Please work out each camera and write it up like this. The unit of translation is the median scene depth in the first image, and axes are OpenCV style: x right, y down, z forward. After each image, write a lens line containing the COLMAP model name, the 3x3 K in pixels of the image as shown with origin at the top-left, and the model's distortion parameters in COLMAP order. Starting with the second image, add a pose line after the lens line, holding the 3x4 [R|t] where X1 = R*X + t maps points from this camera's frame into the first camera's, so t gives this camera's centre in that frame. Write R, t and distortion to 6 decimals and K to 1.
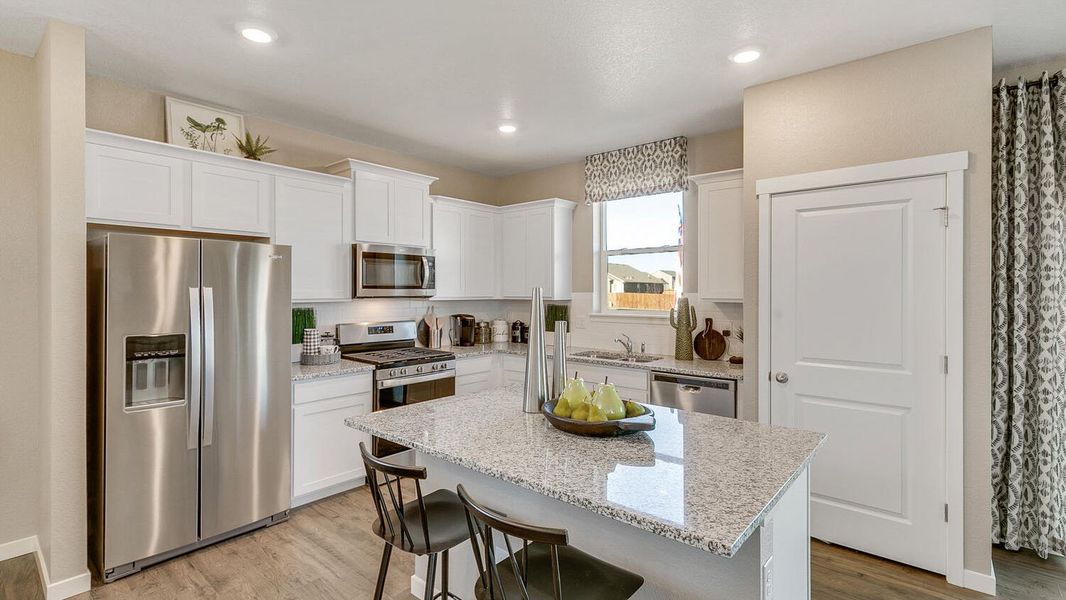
lens RADIAL K [[489.5, 0, 524.3], [0, 489.5, 291.4], [0, 0, 1]] dist [0.010118, -0.002241]
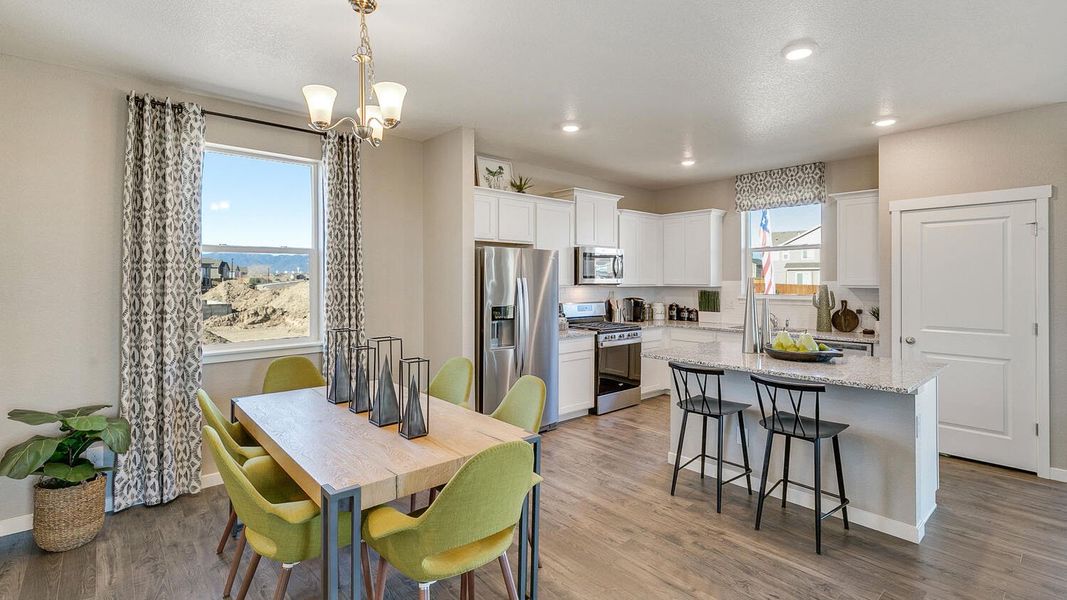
lens RADIAL K [[490.0, 0, 531.0], [0, 490.0, 278.1], [0, 0, 1]] dist [0.010118, -0.002241]
pose [[0.990874, -0.001572, -0.134781, -0.302655], [0.001000, 0.999990, -0.004313, -0.000048], [0.134786, 0.004139, 0.990866, -0.457595]]
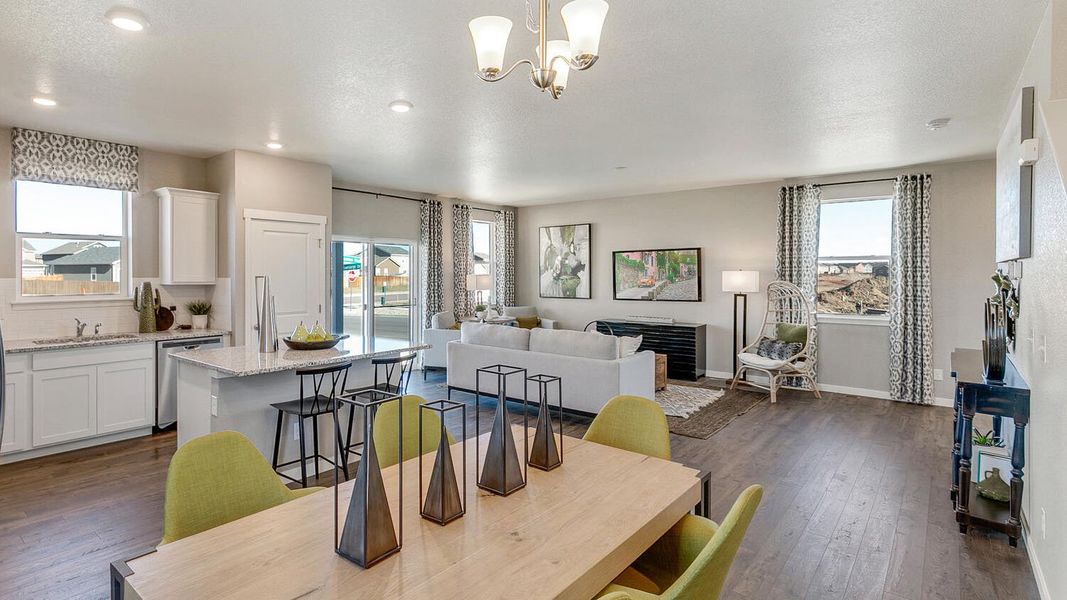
lens RADIAL K [[531.0, 0, 468.0], [0, 531.0, 276.9], [0, 0, 1]] dist [0.006182, -0.003025]
pose [[0.011143, -0.006758, 0.999915, -1.083174], [-0.001201, 0.999976, 0.006772, -0.010535], [-0.999937, -0.001276, 0.011135, 0.201819]]
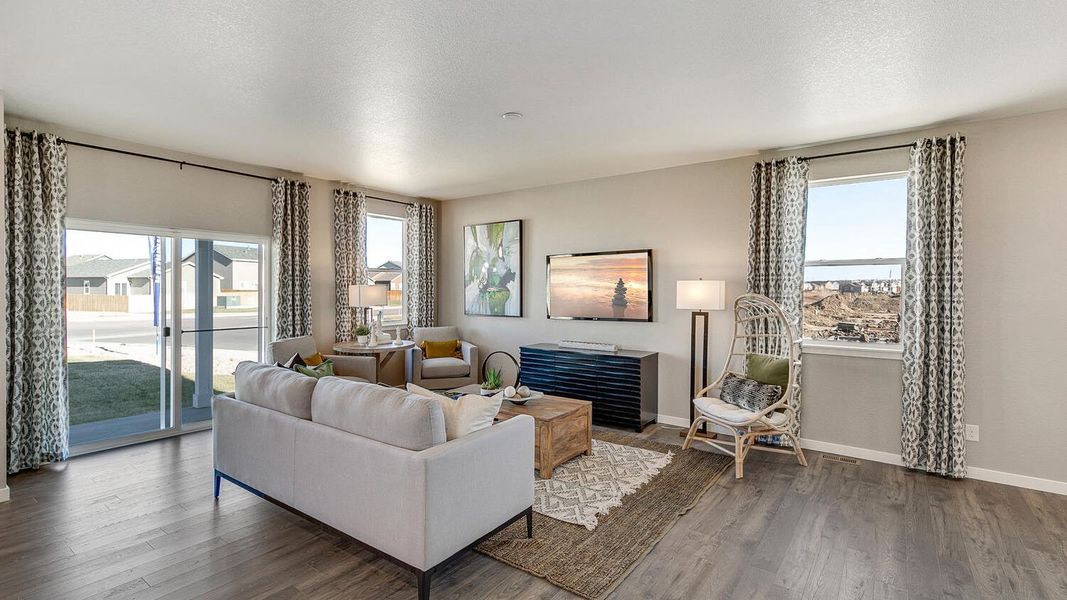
lens RADIAL K [[490.0, 0, 530.0], [0, 490.0, 295.5], [0, 0, 1]] dist [0.010118, -0.002241]
pose [[-0.076754, -0.014747, 0.996941, -0.361936], [-0.005428, 0.999882, 0.014373, 0.004040], [-0.997035, -0.004308, -0.076825, -0.238219]]
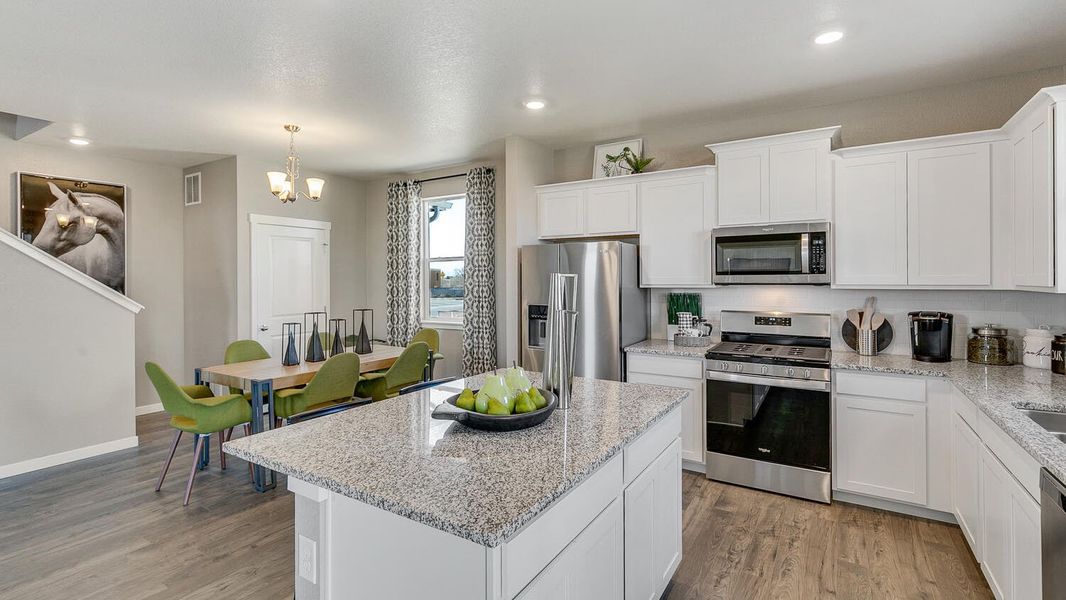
lens RADIAL K [[489.5, 0, 530.4], [0, 489.5, 284.7], [0, 0, 1]] dist [0.010118, -0.002241]
pose [[0.154959, 0.002271, -0.987918, 0.603272], [-0.000595, 0.999997, 0.002205, 0.012961], [0.987921, 0.000247, 0.154960, 0.509331]]
